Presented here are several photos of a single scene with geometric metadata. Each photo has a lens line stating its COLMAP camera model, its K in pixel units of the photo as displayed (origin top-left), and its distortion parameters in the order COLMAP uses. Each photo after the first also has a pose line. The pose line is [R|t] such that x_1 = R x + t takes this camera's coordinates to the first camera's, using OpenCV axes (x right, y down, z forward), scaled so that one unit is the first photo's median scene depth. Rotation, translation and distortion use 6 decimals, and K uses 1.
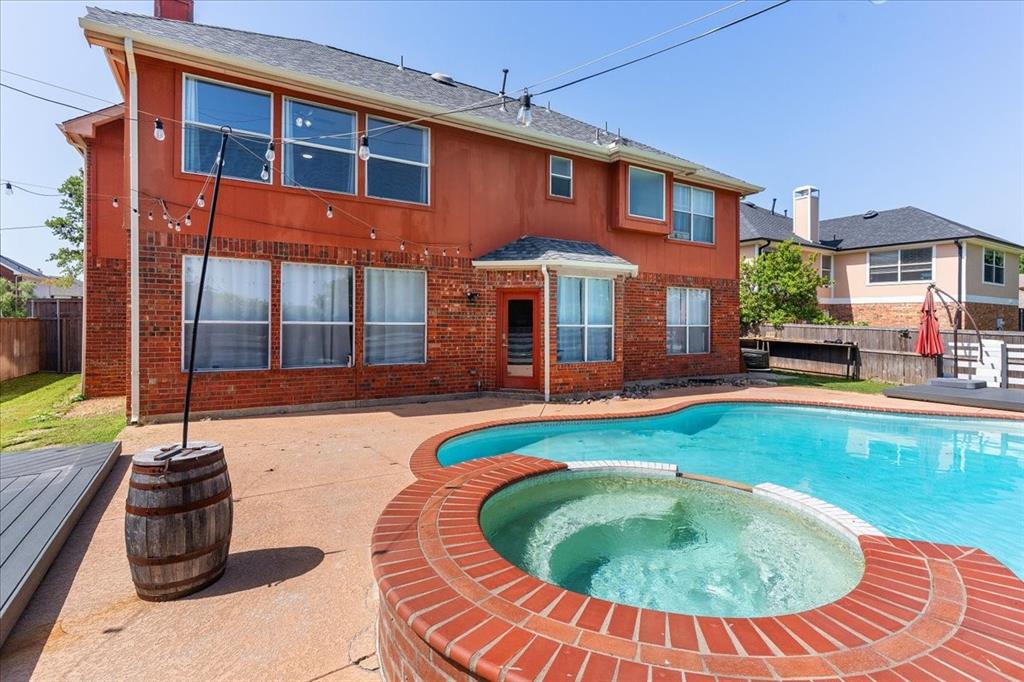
lens RADIAL K [[493.0, 0, 507.9], [0, 493.0, 338.9], [0, 0, 1]] dist [-0.001784, 0.001184]
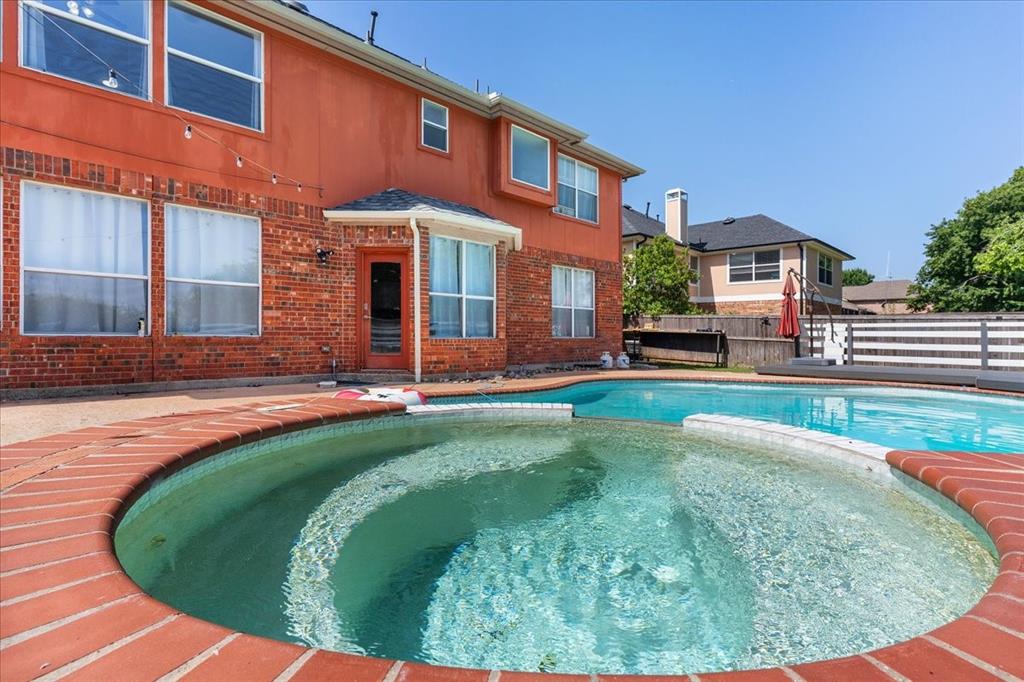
lens RADIAL K [[493.0, 0, 514.2], [0, 493.0, 342.4], [0, 0, 1]] dist [-0.001784, 0.001184]
pose [[0.971776, -0.001162, 0.235902, 0.038384], [0.004414, 0.999902, -0.013256, 0.066467], [-0.235863, 0.013923, 0.971687, 0.131327]]
